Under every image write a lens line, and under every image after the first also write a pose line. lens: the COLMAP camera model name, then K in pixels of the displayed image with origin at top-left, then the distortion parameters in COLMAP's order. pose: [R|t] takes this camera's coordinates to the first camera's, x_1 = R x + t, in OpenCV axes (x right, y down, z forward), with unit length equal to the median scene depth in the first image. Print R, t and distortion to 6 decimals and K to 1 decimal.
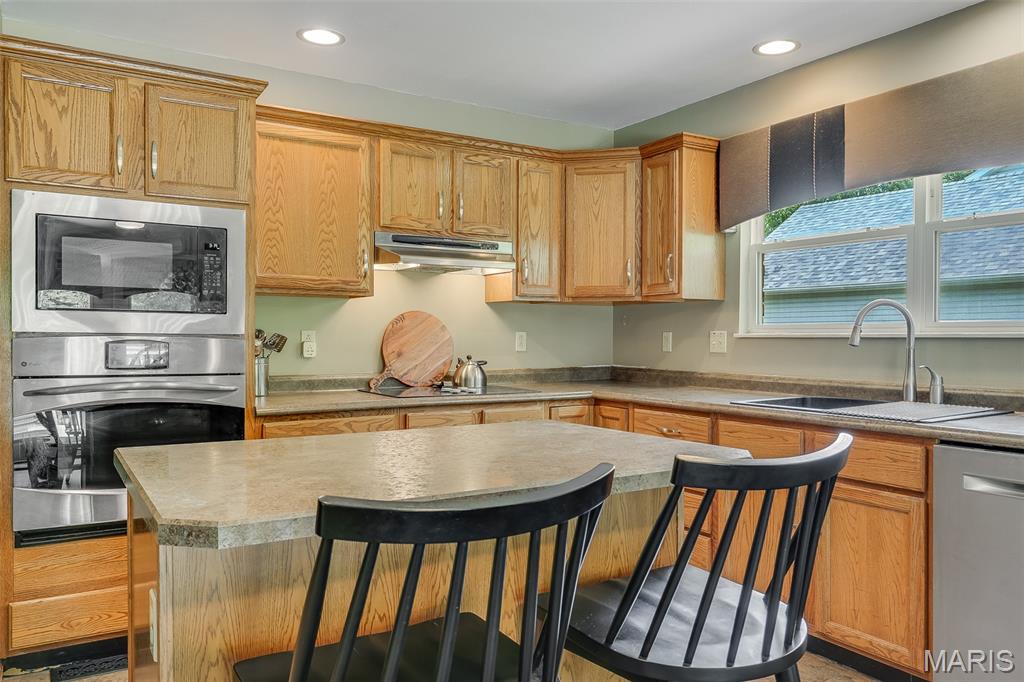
lens RADIAL K [[765.2, 0, 512.8], [0, 765.2, 351.0], [0, 0, 1]] dist [-0.002079, -0.004597]
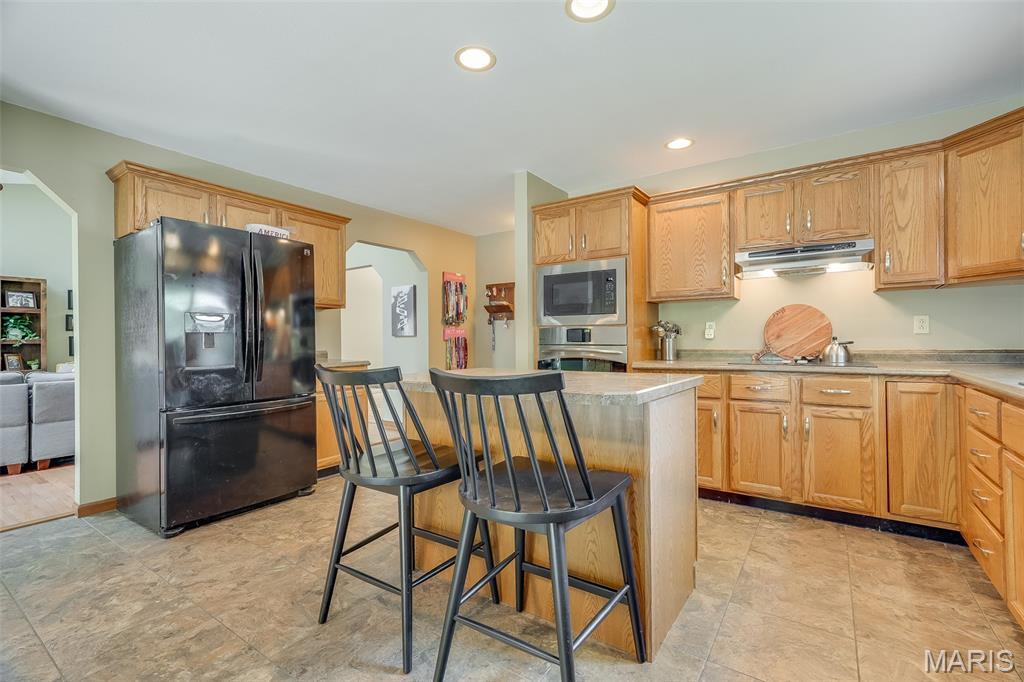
lens RADIAL K [[455.5, 0, 512.1], [0, 455.5, 338.7], [0, 0, 1]] dist [0.004471, 0.001278]
pose [[0.396464, -0.013527, -0.917951, 0.448879], [-0.010434, 0.999760, -0.019238, 0.030950], [0.917991, 0.017205, 0.396228, 0.247044]]
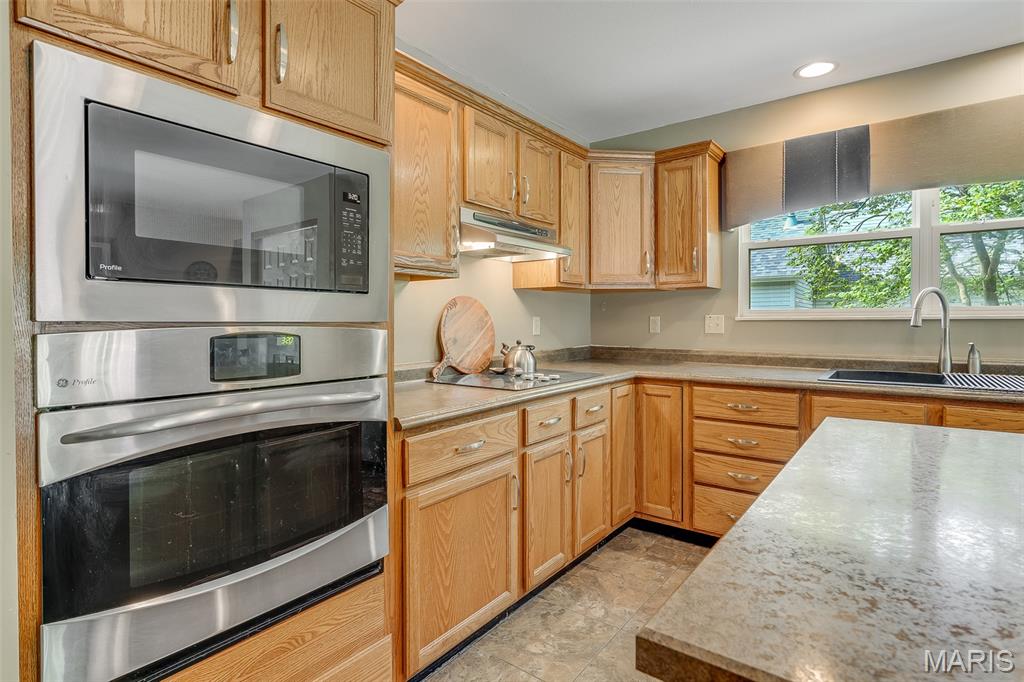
lens RADIAL K [[522.3, 0, 515.1], [0, 522.3, 327.8], [0, 0, 1]] dist [-0.002489, -0.001017]
pose [[0.932681, -0.013326, 0.360455, -0.335705], [0.014813, 0.999889, -0.001363, -0.010839], [-0.360397, 0.006611, 0.932775, 0.390423]]
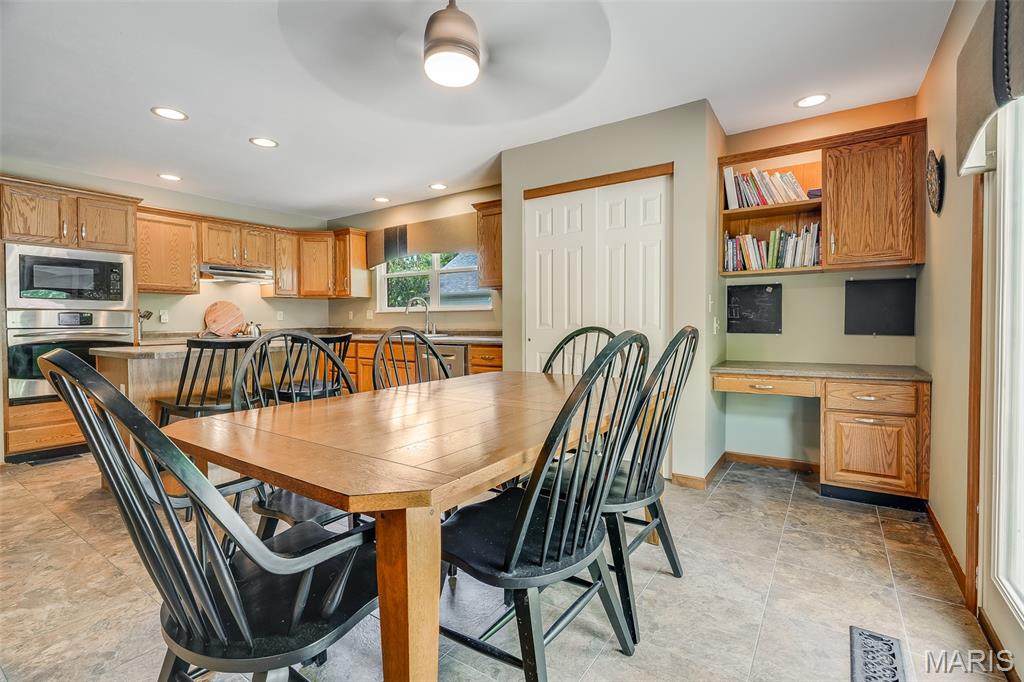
lens RADIAL K [[468.9, 0, 511.6], [0, 468.9, 328.9], [0, 0, 1]] dist [-0.007572, 0.003449]
pose [[0.917300, -0.016426, 0.397858, 0.099569], [0.017502, 0.999846, 0.000927, 0.041420], [-0.397812, 0.006113, 0.917446, -0.566067]]
